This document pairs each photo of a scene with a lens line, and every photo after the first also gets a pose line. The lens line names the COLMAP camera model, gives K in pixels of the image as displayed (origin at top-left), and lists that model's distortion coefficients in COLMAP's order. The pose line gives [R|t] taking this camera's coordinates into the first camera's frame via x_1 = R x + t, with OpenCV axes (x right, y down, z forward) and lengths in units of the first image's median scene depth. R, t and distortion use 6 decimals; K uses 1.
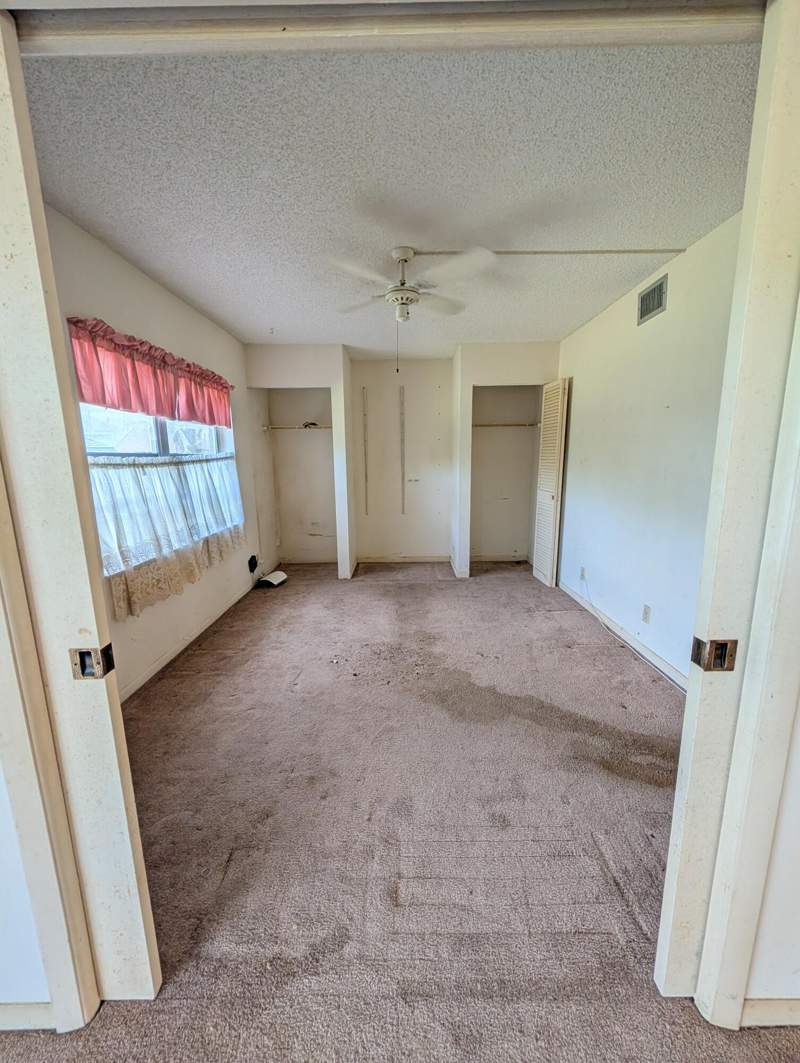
lens RADIAL K [[410.0, 0, 400.0], [0, 410.0, 531.5], [0, 0, 1]] dist [0.000635, -0.000216]
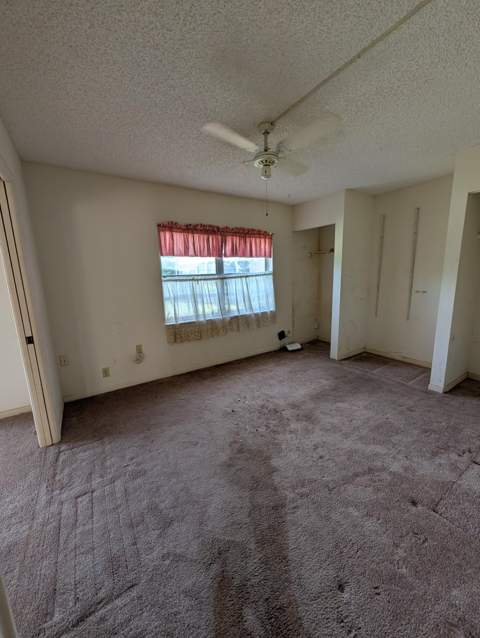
lens RADIAL K [[246.1, 0, 240.0], [0, 246.1, 319.0], [0, 0, 1]] dist [0.000635, -0.000216]
pose [[0.545485, 0.146316, -0.825250, 0.531453], [-0.125713, 0.987788, 0.092038, -0.084309], [0.828639, 0.053539, 0.557217, 0.369558]]
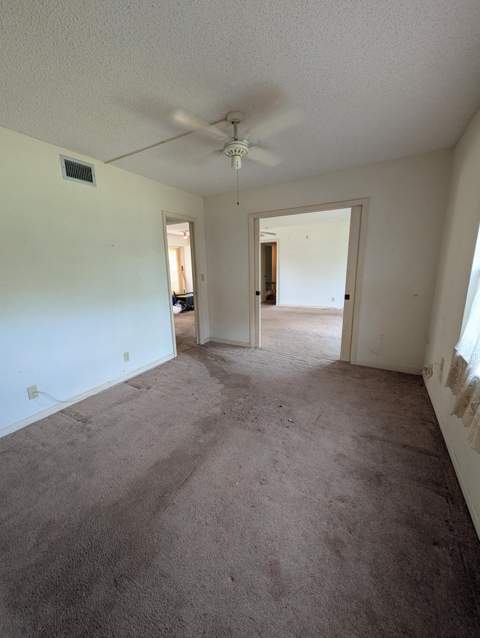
lens RADIAL K [[246.1, 0, 240.0], [0, 246.1, 319.0], [0, 0, 1]] dist [0.000635, -0.000216]
pose [[-0.870658, -0.077073, 0.485814, -0.327082], [0.115839, 0.927743, 0.354787, -0.255068], [-0.478055, 0.365174, -0.798819, 1.374149]]
